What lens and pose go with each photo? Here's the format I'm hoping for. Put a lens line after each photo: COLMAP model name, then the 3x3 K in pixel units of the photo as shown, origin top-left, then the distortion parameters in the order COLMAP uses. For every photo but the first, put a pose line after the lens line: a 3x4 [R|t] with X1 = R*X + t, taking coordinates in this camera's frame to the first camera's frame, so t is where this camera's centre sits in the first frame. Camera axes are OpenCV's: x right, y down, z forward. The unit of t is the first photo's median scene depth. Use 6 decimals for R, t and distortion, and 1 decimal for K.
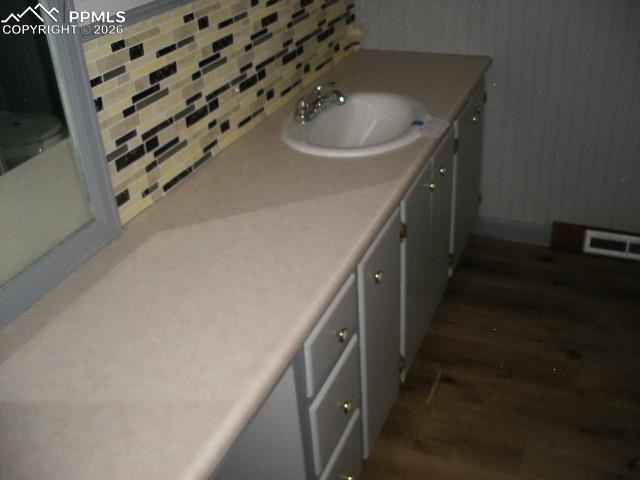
lens RADIAL K [[674.9, 0, 319.4], [0, 674.9, 237.6], [0, 0, 1]] dist [-0.207279, 0.183693]
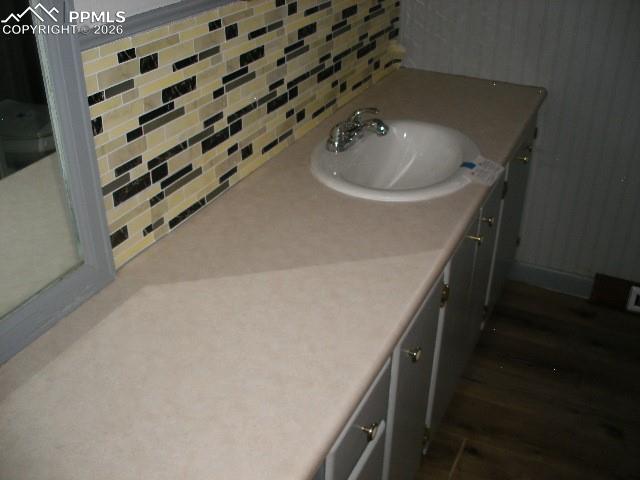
lens RADIAL K [[674.9, 0, 319.4], [0, 674.9, 237.6], [0, 0, 1]] dist [-0.207279, 0.183693]
pose [[0.996558, 0.081770, -0.013600, -0.028427], [-0.081760, 0.996651, 0.001280, -0.067701], [0.013659, -0.000164, 0.999907, 0.140712]]
